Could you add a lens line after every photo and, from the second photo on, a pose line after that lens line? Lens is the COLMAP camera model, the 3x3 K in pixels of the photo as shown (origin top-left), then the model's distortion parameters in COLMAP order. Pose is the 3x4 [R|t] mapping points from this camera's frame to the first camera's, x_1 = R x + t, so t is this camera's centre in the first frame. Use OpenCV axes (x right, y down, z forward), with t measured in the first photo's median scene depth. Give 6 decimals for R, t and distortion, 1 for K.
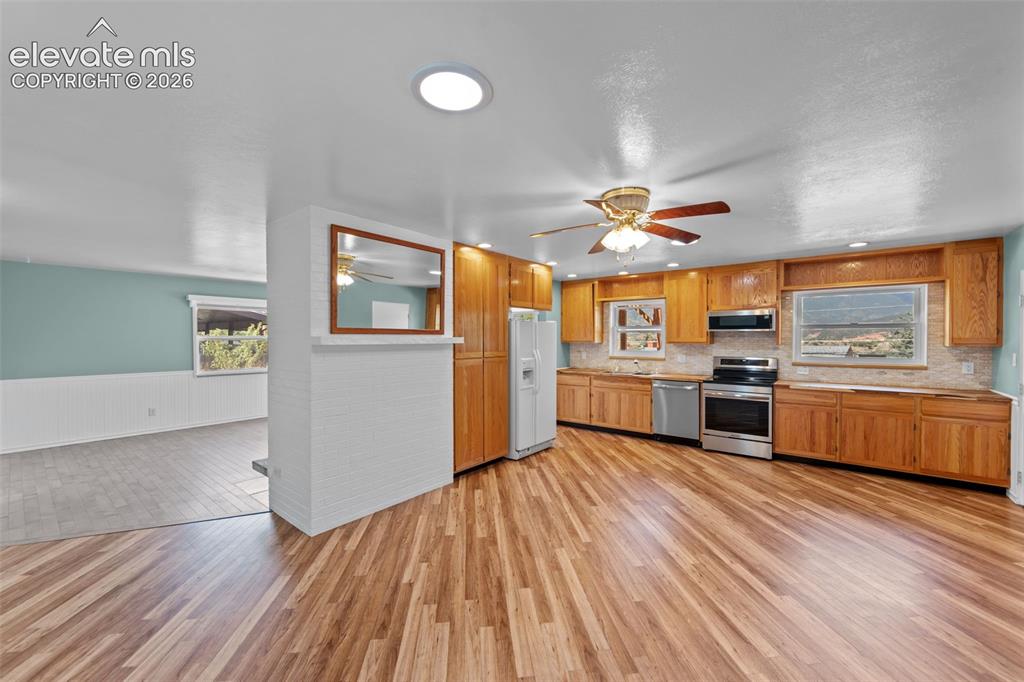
lens RADIAL K [[410.2, 0, 511.4], [0, 410.2, 343.7], [0, 0, 1]] dist [-0.001722, -0.000159]
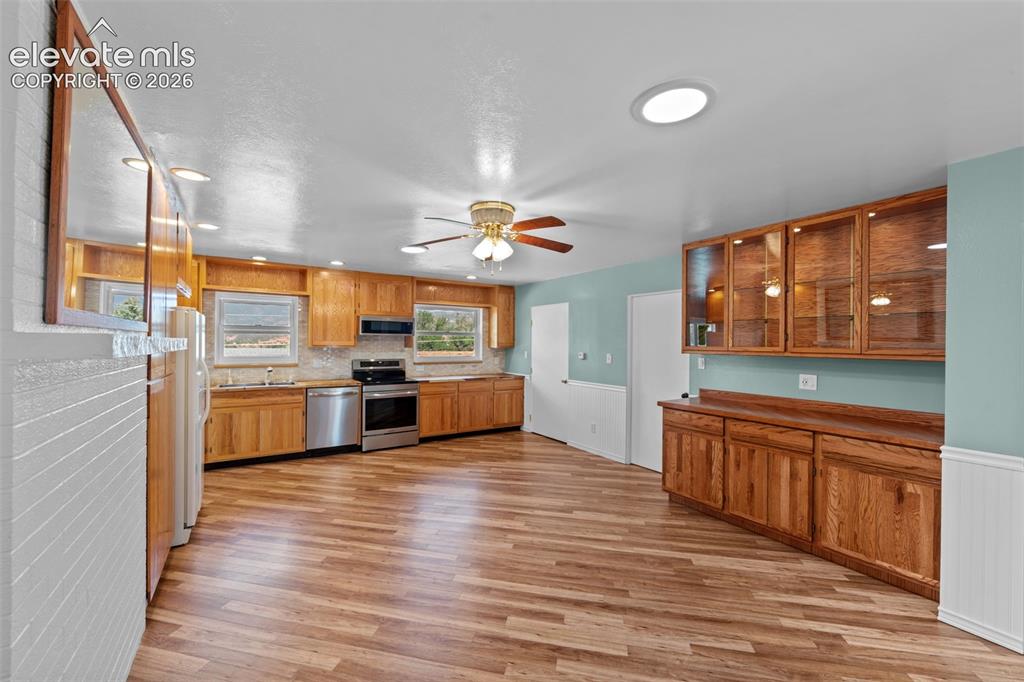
lens RADIAL K [[410.2, 0, 524.5], [0, 410.2, 342.7], [0, 0, 1]] dist [-0.001722, -0.000159]
pose [[0.295049, 0.004237, 0.955473, -0.423351], [0.003969, 0.999976, -0.005660, -0.003685], [-0.955474, 0.005462, 0.295025, 0.359426]]
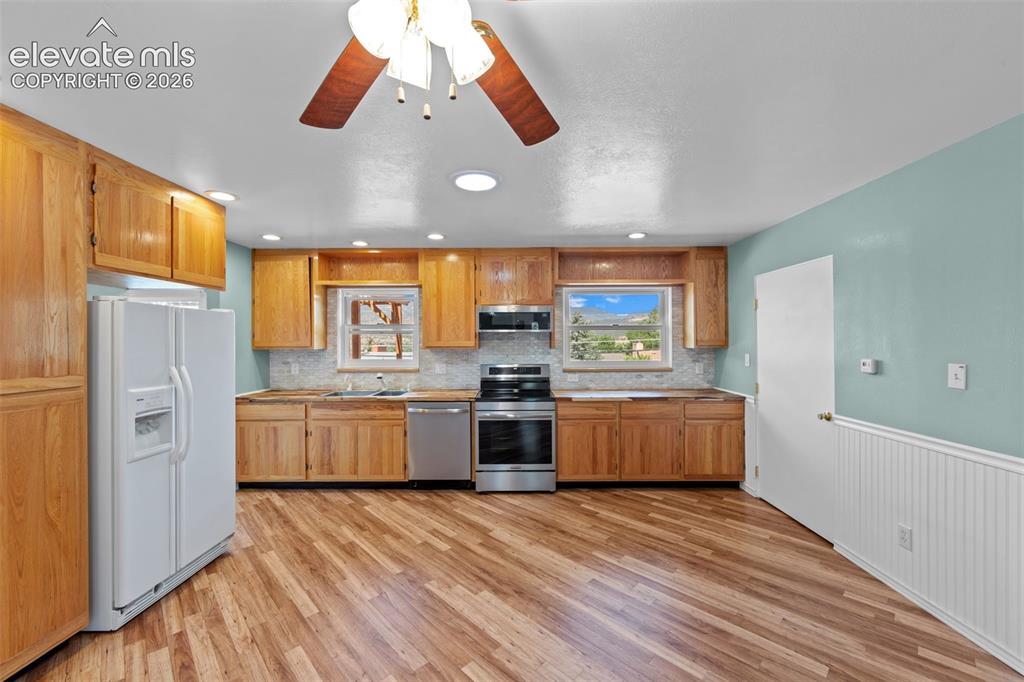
lens RADIAL K [[410.2, 0, 517.2], [0, 410.2, 340.3], [0, 0, 1]] dist [-0.001722, -0.000159]
pose [[0.785007, -0.001777, 0.619484, 0.078151], [0.012862, 0.999827, -0.013431, -0.004334], [-0.619353, 0.018511, 0.784894, 0.416671]]
